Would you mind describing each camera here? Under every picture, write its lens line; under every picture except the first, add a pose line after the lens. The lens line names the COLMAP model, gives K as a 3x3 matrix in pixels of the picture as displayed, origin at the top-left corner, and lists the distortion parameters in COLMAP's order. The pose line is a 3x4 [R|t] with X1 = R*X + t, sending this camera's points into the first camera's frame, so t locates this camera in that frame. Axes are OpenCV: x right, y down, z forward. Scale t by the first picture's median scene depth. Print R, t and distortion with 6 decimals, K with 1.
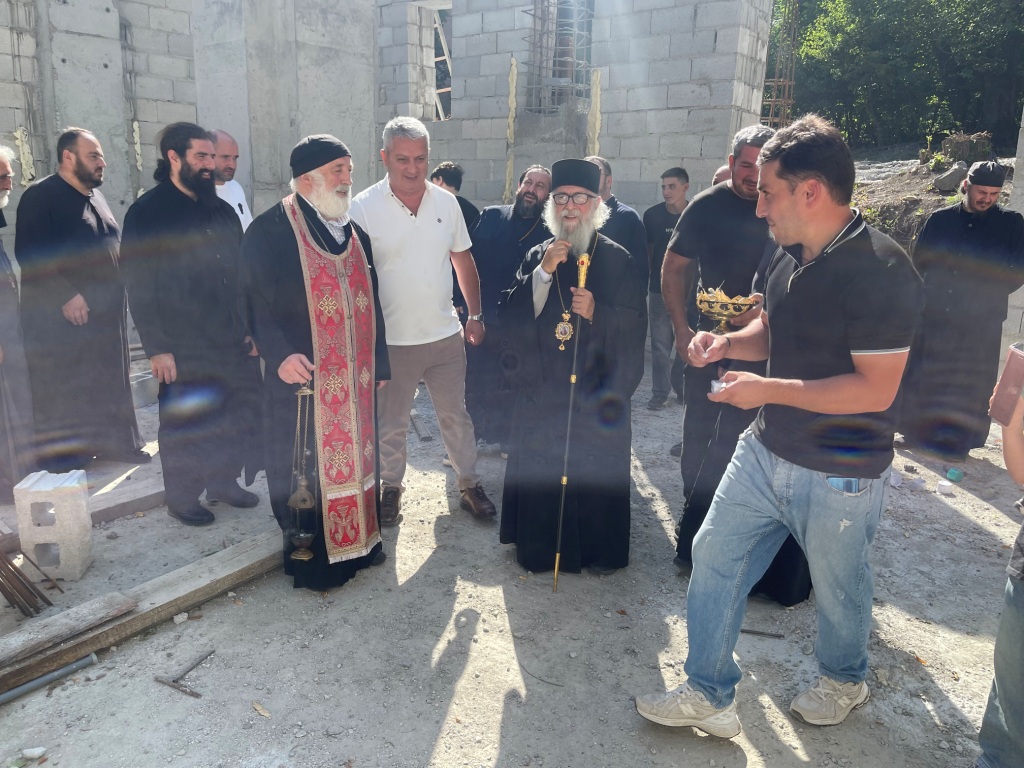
lens RADIAL K [[744.0, 0, 511.2], [0, 744.0, 382.2], [0, 0, 1]] dist [0.066511, -0.073136]
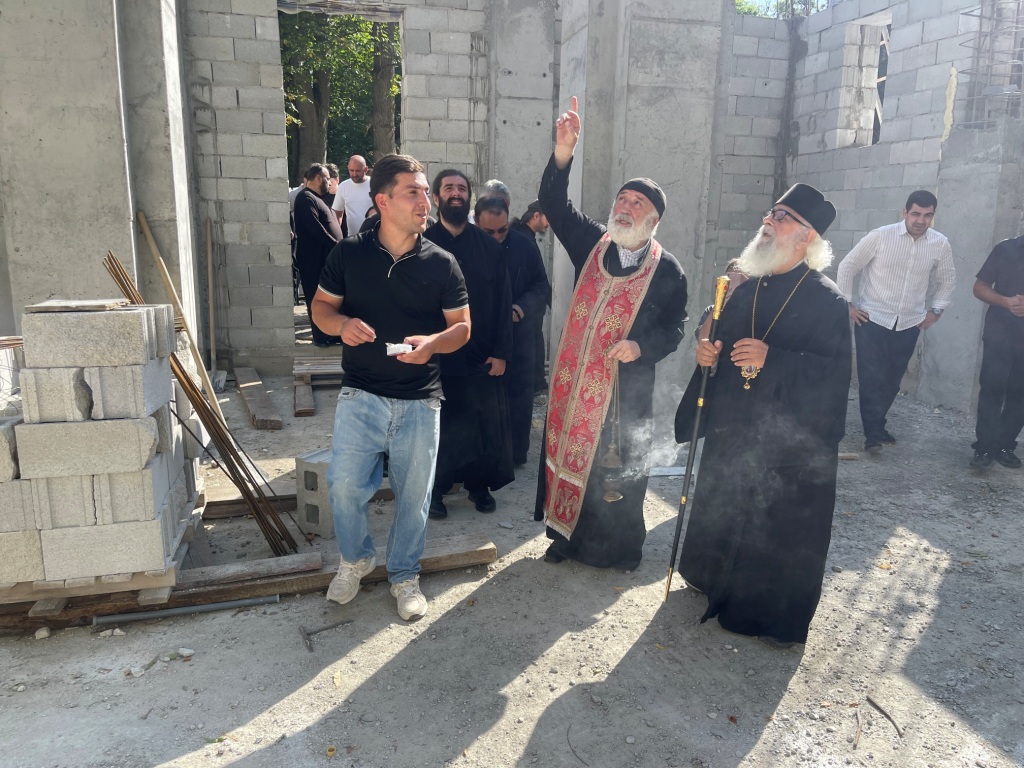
lens RADIAL K [[744.0, 0, 504.7], [0, 744.0, 382.6], [0, 0, 1]] dist [0.066511, -0.073136]
pose [[0.823284, 0.105237, -0.557789, 0.119402], [-0.129516, 0.991569, -0.004084, -0.009650], [0.552657, 0.075604, 0.829973, 0.041956]]
